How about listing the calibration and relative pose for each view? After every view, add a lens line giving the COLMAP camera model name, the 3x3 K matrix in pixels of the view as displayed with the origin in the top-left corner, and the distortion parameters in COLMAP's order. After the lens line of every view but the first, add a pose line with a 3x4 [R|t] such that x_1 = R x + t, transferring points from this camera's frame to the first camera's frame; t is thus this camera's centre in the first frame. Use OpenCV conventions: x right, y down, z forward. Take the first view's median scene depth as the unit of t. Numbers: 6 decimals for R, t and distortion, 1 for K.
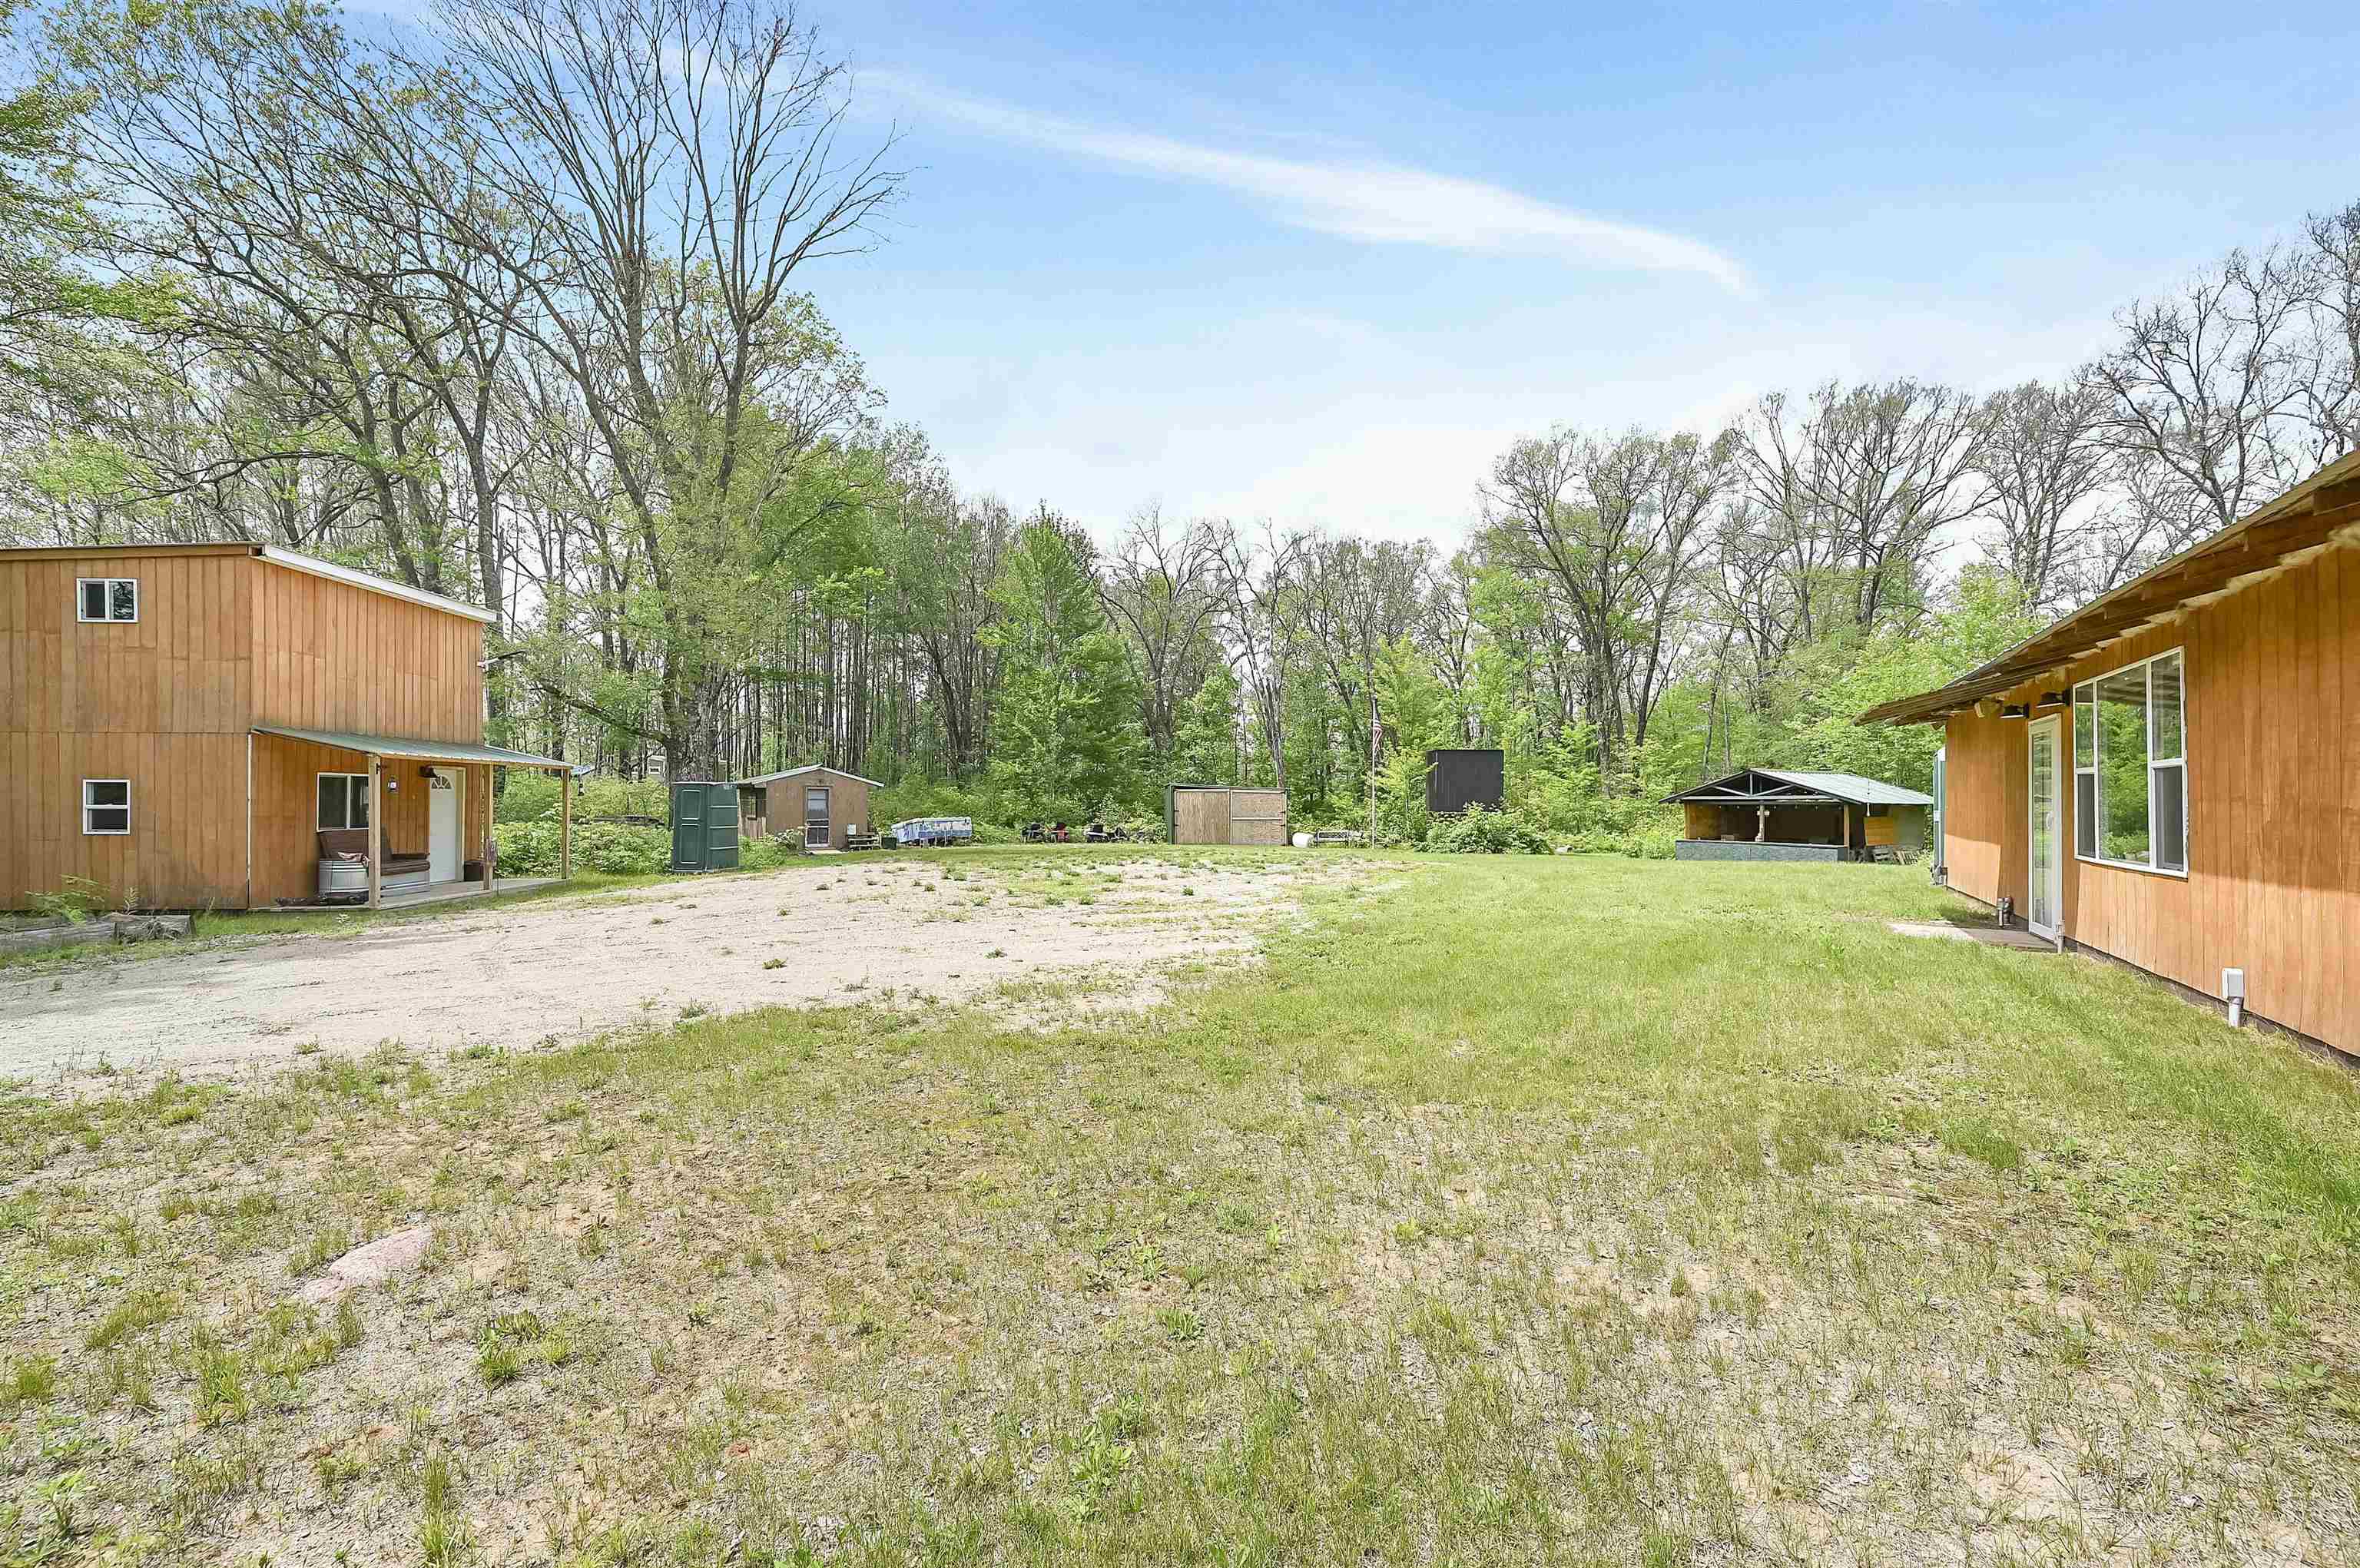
lens RADIAL K [[948.5, 0, 1185.6], [0, 948.5, 797.3], [0, 0, 1]] dist [-0.000068, 0.000013]
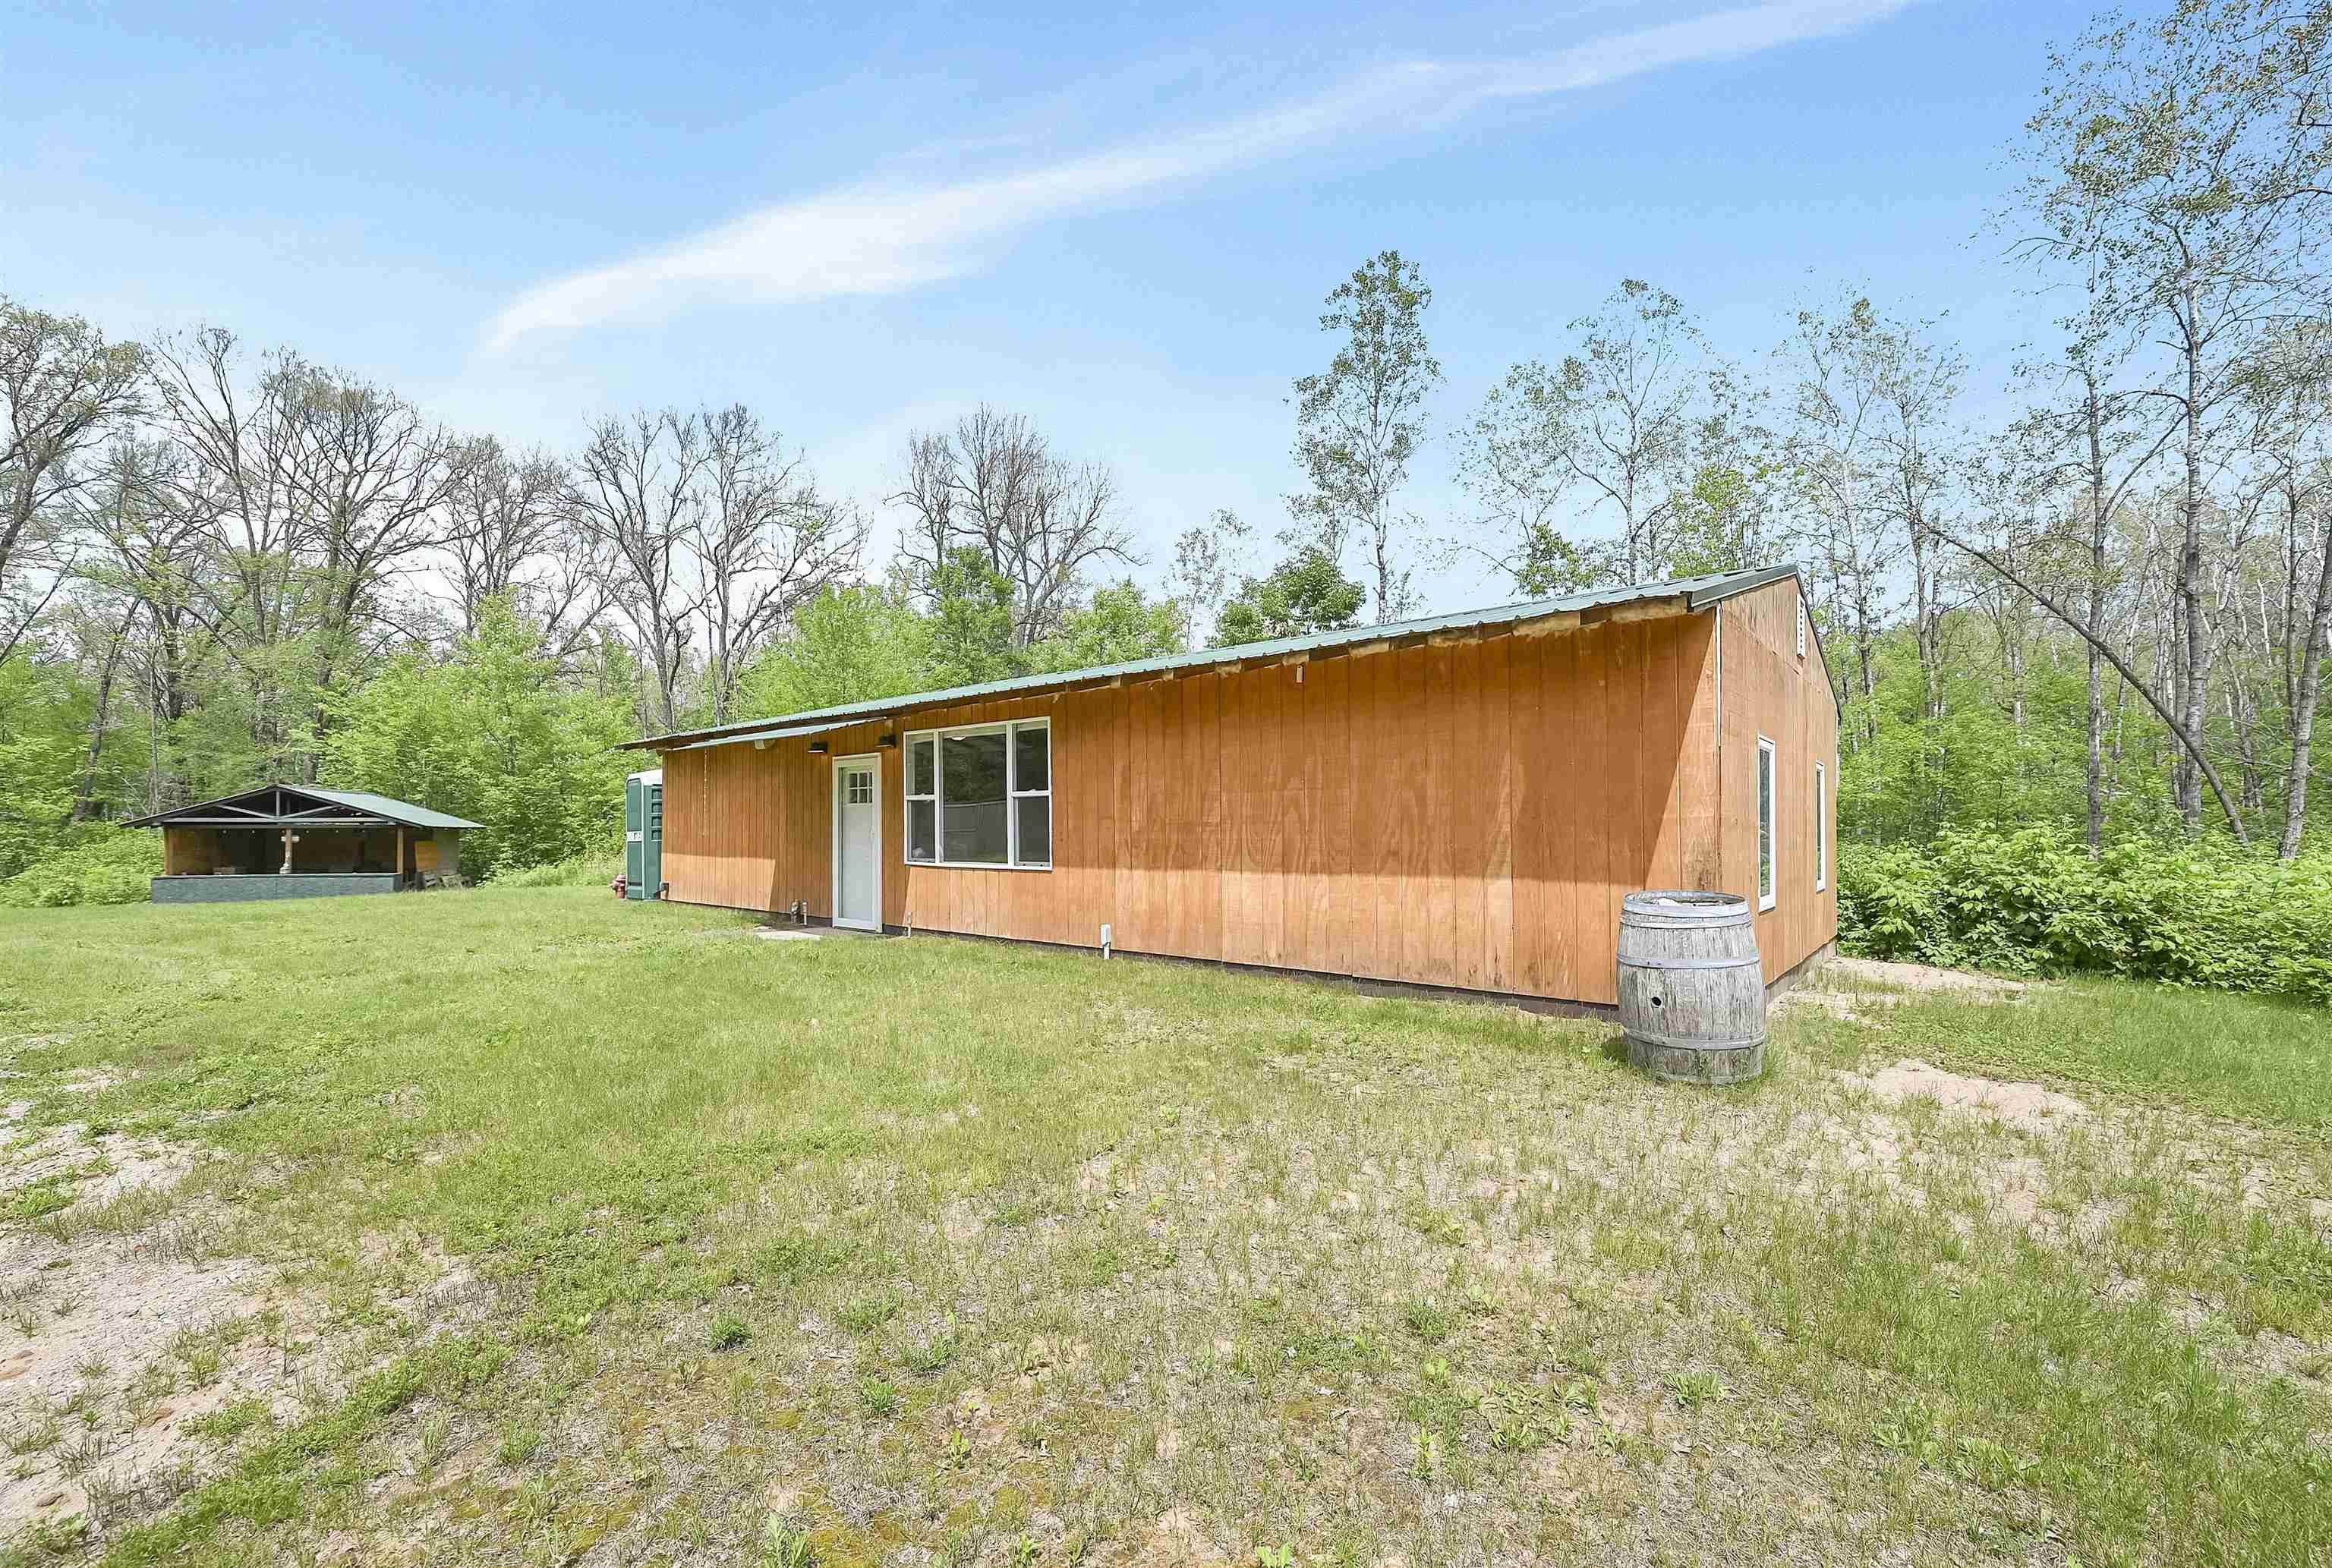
lens RADIAL K [[954.3, 0, 1171.9], [0, 954.3, 788.1], [0, 0, 1]] dist [0.002063, 0.000025]
pose [[0.177078, 0.039695, 0.983396, -0.076767], [-0.003995, 0.999207, -0.039614, 0.002591], [-0.984189, 0.003086, 0.177096, 0.102555]]
